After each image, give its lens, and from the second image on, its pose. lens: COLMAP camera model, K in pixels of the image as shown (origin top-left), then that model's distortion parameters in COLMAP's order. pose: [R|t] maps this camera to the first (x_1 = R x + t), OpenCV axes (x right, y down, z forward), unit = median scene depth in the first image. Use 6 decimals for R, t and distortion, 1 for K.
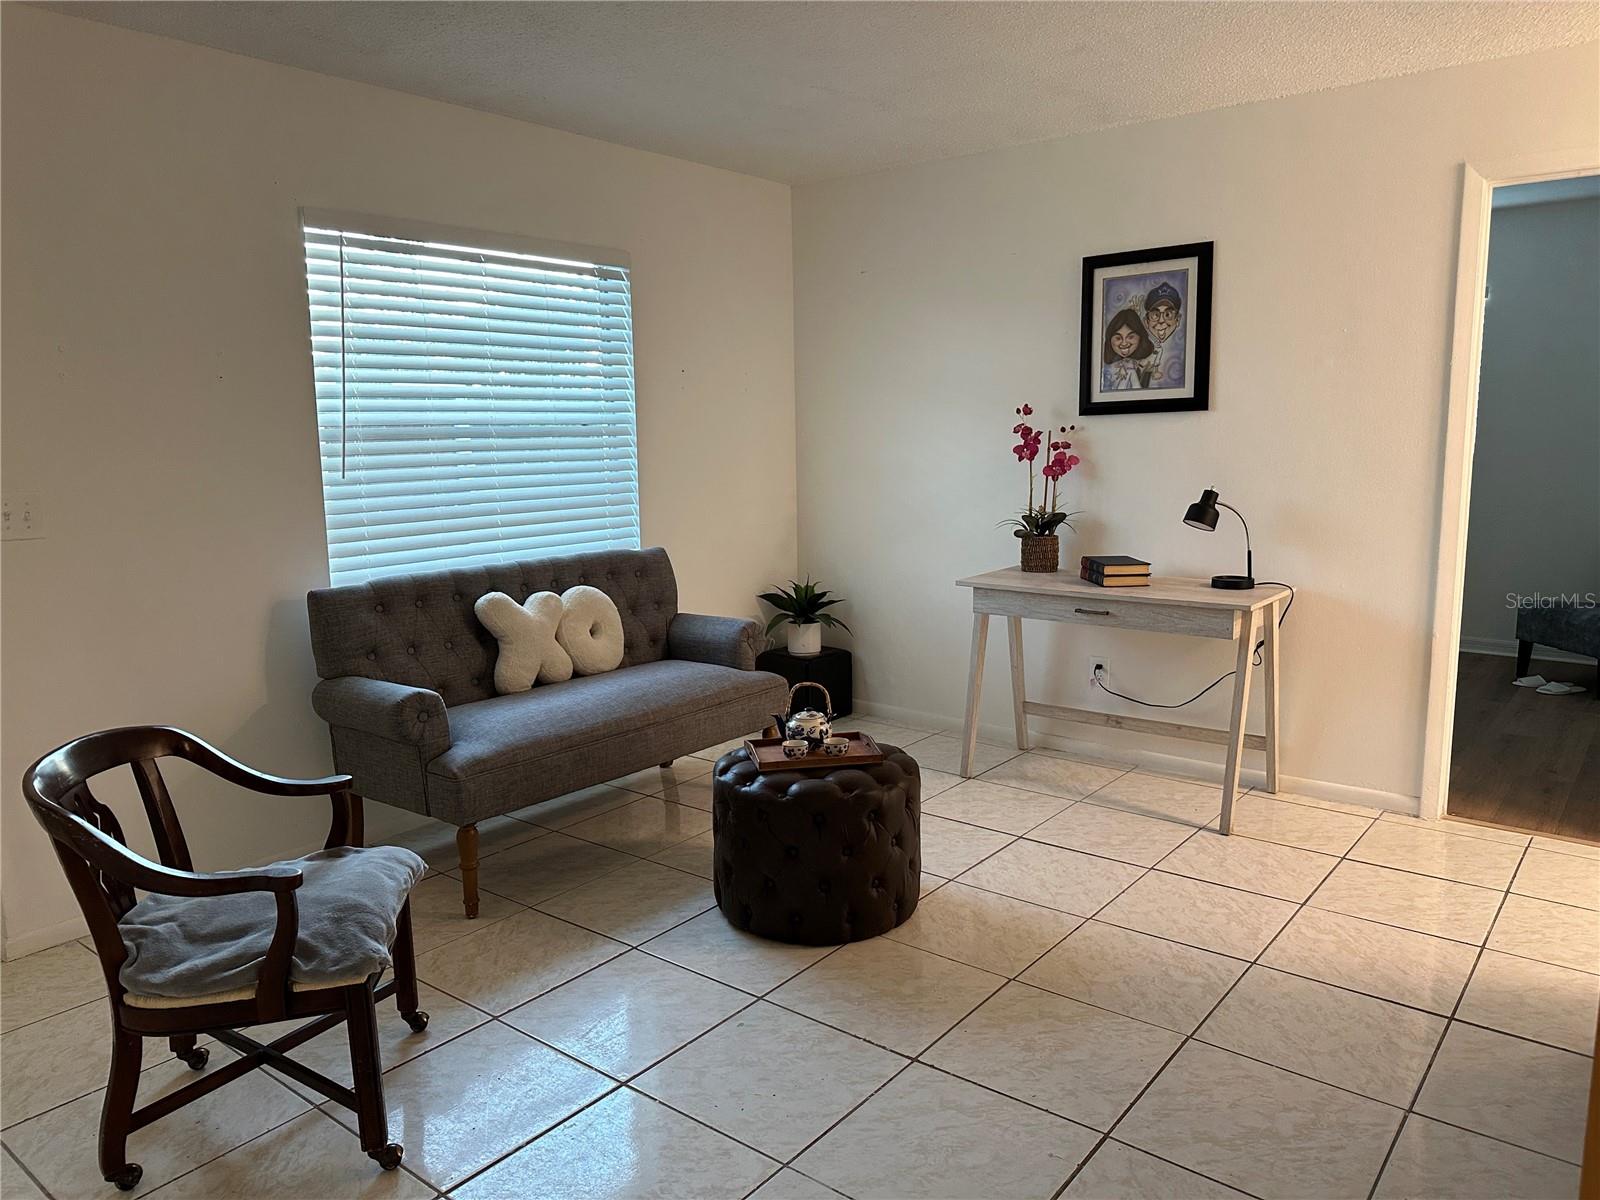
lens RADIAL K [[1115.6, 0, 802.3], [0, 1115.6, 596.3], [0, 0, 1]] dist [0.151435, -0.284561]
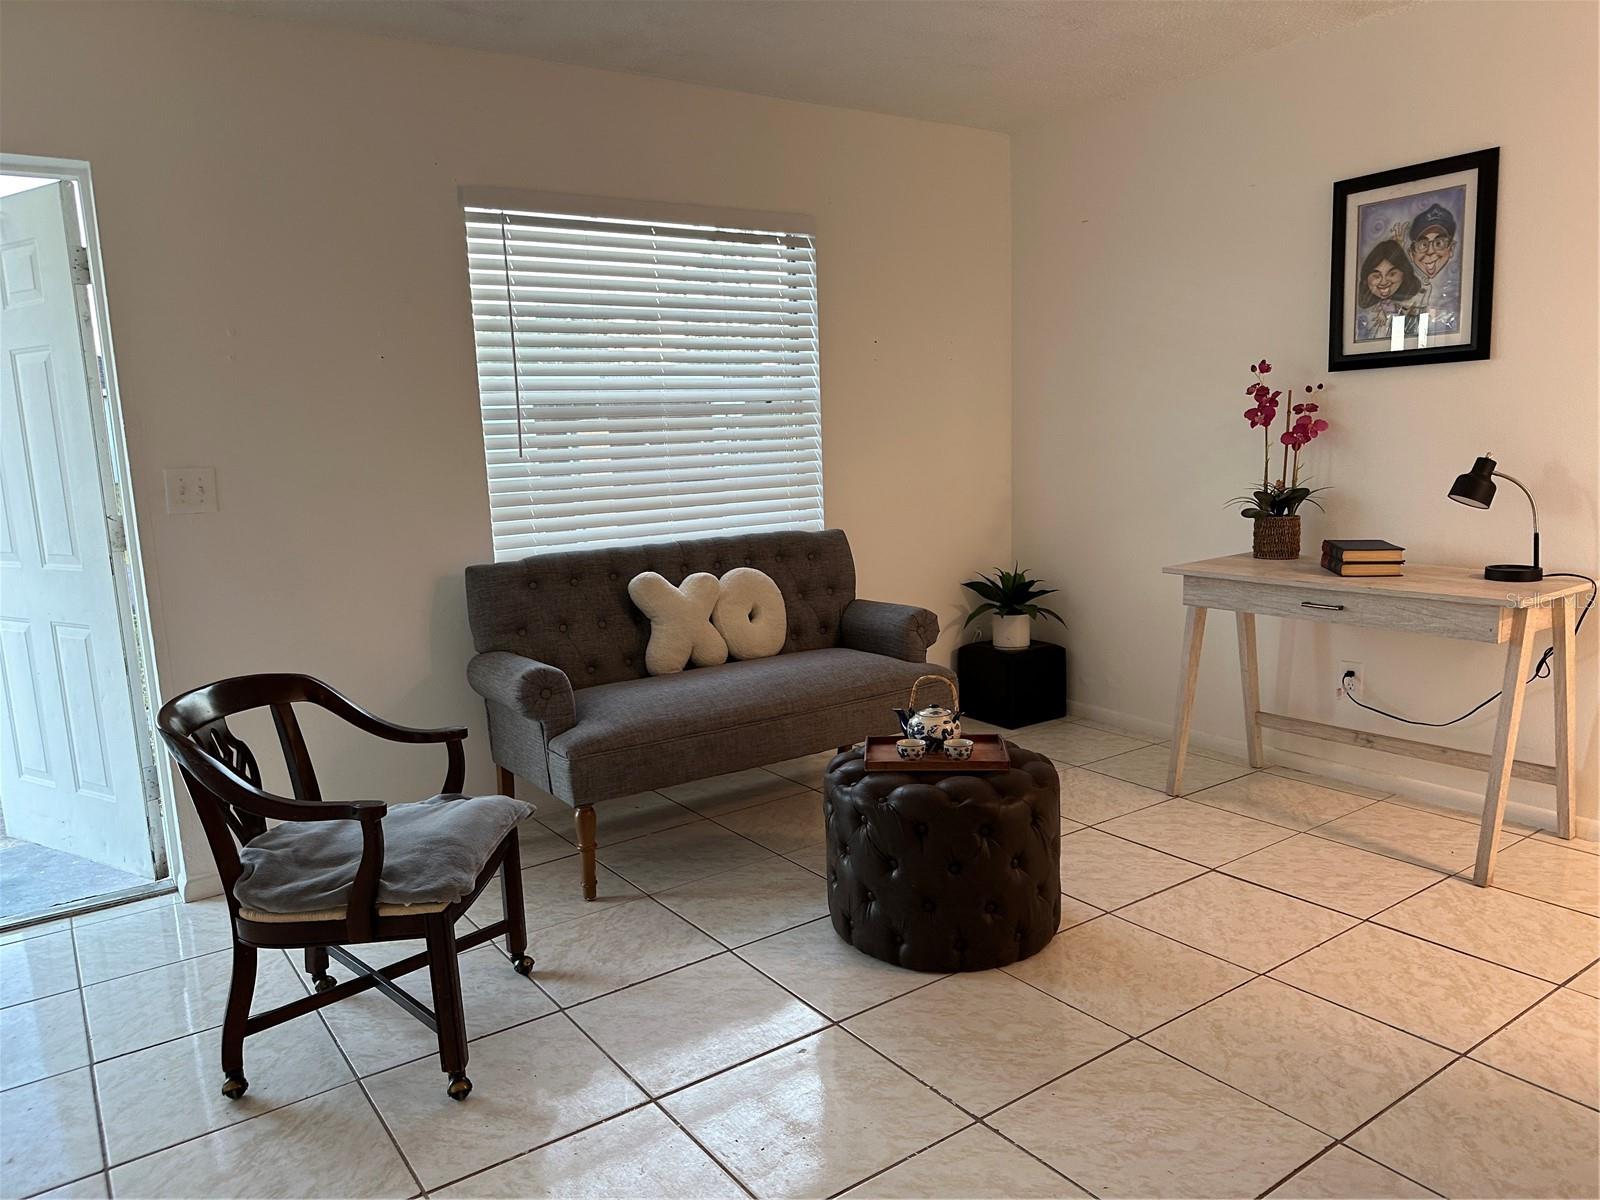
lens RADIAL K [[1121.9, 0, 810.6], [0, 1121.9, 606.3], [0, 0, 1]] dist [0.086631, -0.142094]
pose [[0.961152, 0.022605, -0.275093, 0.122586], [-0.019190, 0.999702, 0.015099, 0.008729], [0.275353, -0.009234, 0.961299, 0.093168]]
